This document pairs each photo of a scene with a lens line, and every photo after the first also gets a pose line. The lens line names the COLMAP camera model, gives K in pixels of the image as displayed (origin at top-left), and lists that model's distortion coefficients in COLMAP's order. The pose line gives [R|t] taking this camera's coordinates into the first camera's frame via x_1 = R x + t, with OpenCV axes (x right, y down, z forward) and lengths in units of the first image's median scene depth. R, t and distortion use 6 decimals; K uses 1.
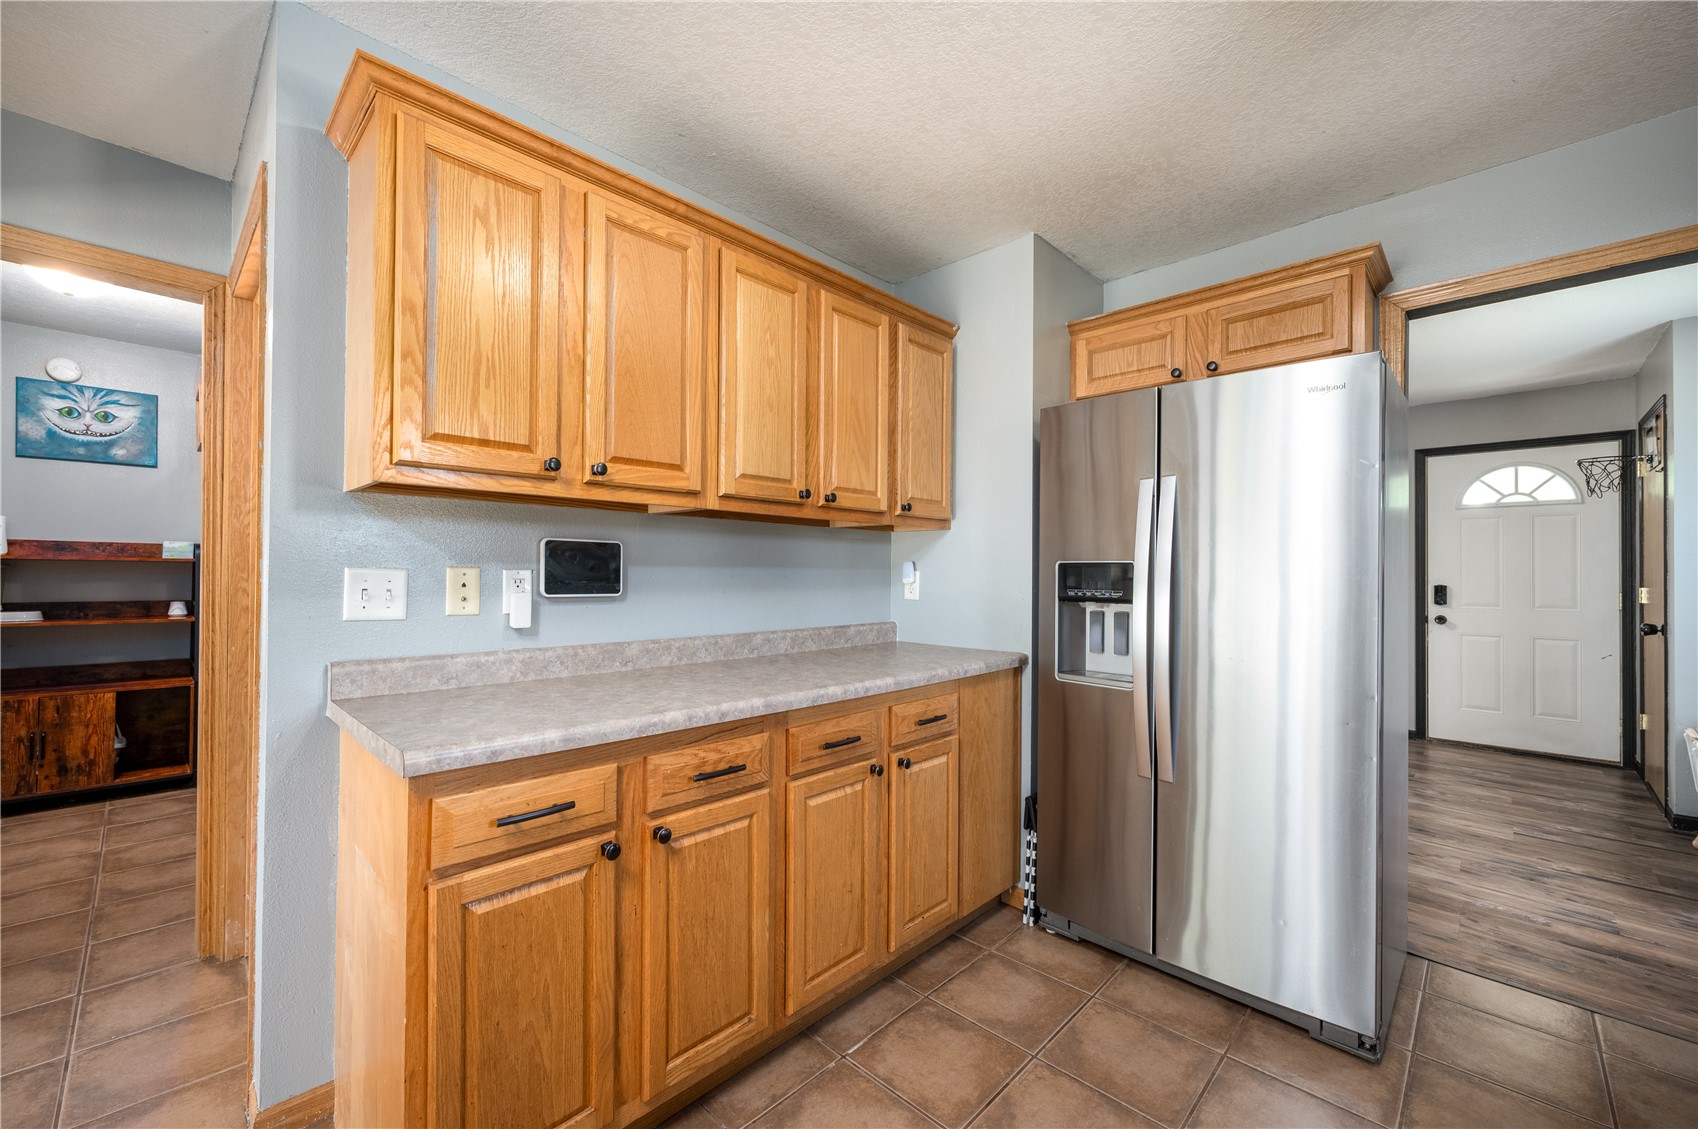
lens RADIAL K [[678.8, 0, 839.7], [0, 678.8, 561.5], [0, 0, 1]] dist [-0.000684, 0.000005]
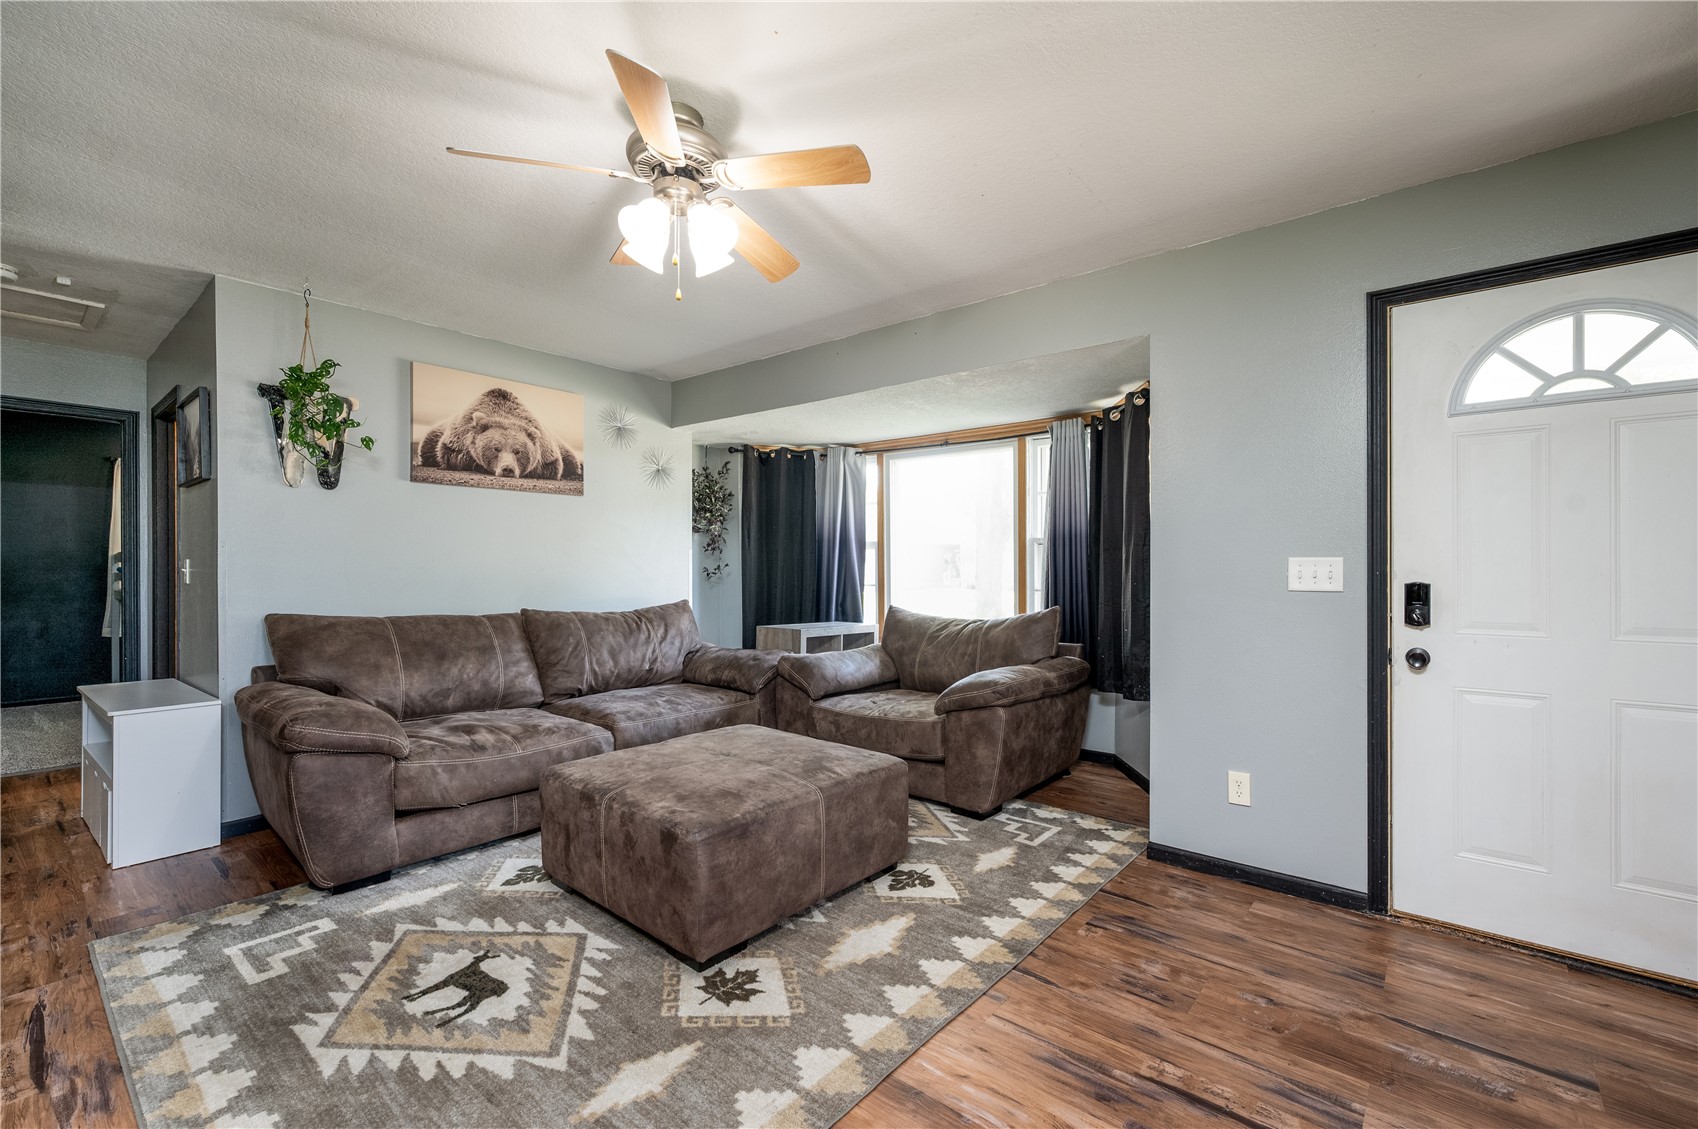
lens RADIAL K [[678.8, 0, 905.1], [0, 678.8, 571.5], [0, 0, 1]] dist [-0.000684, 0.000005]
pose [[0.992000, -0.008532, 0.125951, 0.482421], [0.006674, 0.999863, 0.015173, 0.017681], [-0.126063, -0.014211, 0.991920, 0.586419]]
